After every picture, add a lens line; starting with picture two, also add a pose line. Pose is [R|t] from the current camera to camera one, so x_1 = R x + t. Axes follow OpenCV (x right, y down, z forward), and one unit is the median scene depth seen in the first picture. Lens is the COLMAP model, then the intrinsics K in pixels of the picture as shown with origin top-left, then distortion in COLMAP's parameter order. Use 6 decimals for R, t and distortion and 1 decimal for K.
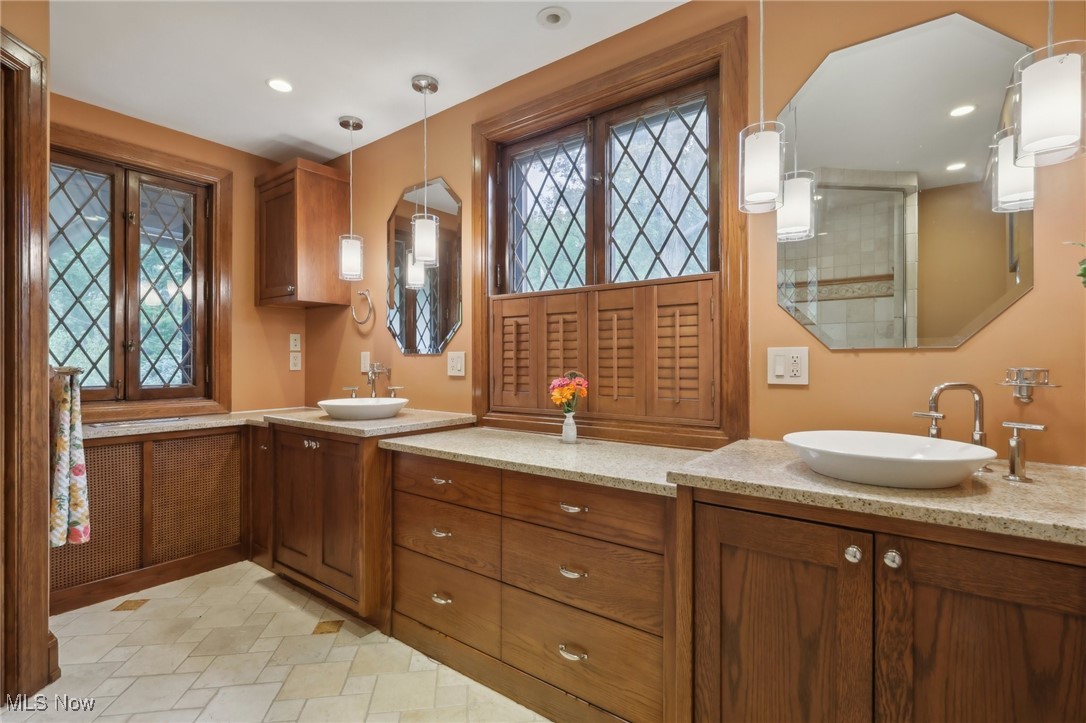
lens RADIAL K [[510.1, 0, 540.2], [0, 510.1, 359.5], [0, 0, 1]] dist [-0.001559, -0.000214]
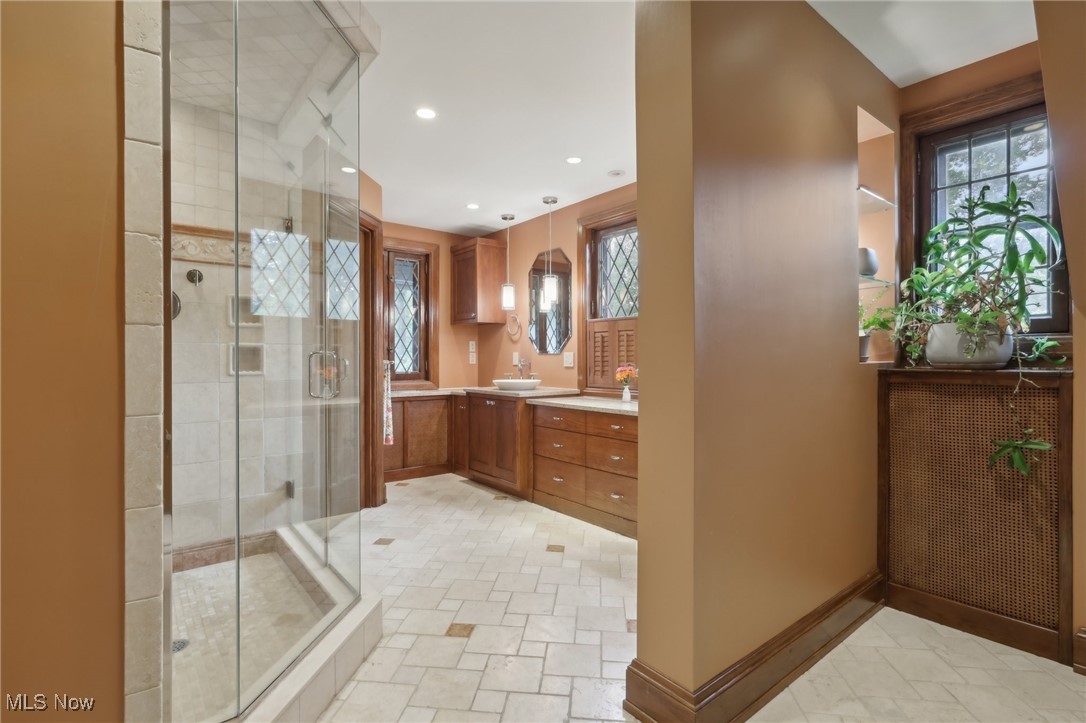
lens RADIAL K [[510.1, 0, 540.2], [0, 510.1, 359.5], [0, 0, 1]] dist [-0.001559, -0.000214]
pose [[0.967631, 0.000150, -0.252371, 0.174515], [0.000984, 0.999990, 0.004366, 0.001067], [0.252369, -0.004473, 0.967621, -0.674184]]
